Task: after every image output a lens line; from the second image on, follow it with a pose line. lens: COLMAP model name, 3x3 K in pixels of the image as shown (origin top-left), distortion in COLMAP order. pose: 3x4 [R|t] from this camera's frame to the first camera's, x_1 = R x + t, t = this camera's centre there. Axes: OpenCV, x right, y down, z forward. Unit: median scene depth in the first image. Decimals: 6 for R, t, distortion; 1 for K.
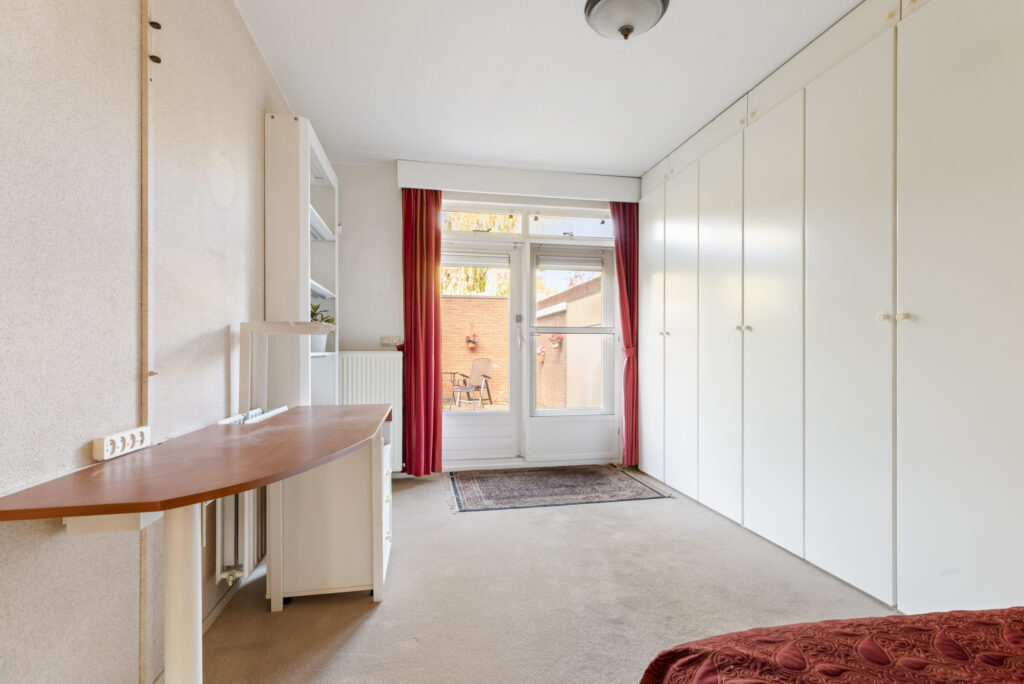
lens RADIAL K [[497.7, 0, 512.0], [0, 497.7, 342.0], [0, 0, 1]] dist [-0.000257, -0.000019]
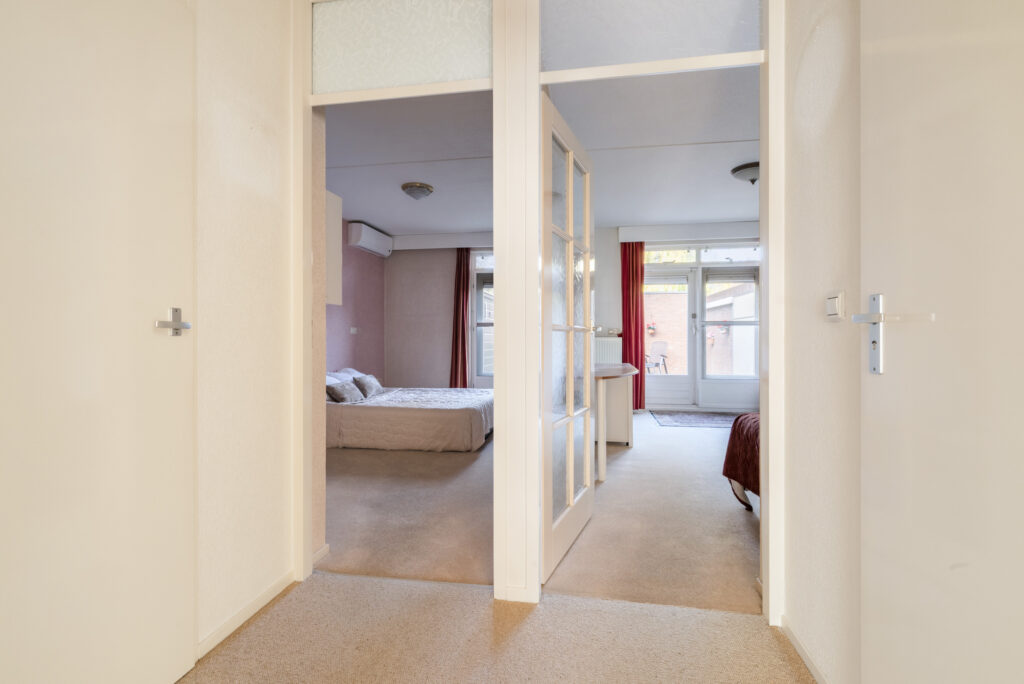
lens RADIAL K [[455.9, 0, 512.0], [0, 455.9, 342.0], [0, 0, 1]] dist [0.000450, 0.000006]
pose [[0.937049, -0.001714, -0.349195, -0.022184], [0.013196, 0.999448, 0.030505, -0.016552], [0.348949, -0.033192, 0.936554, -0.546732]]
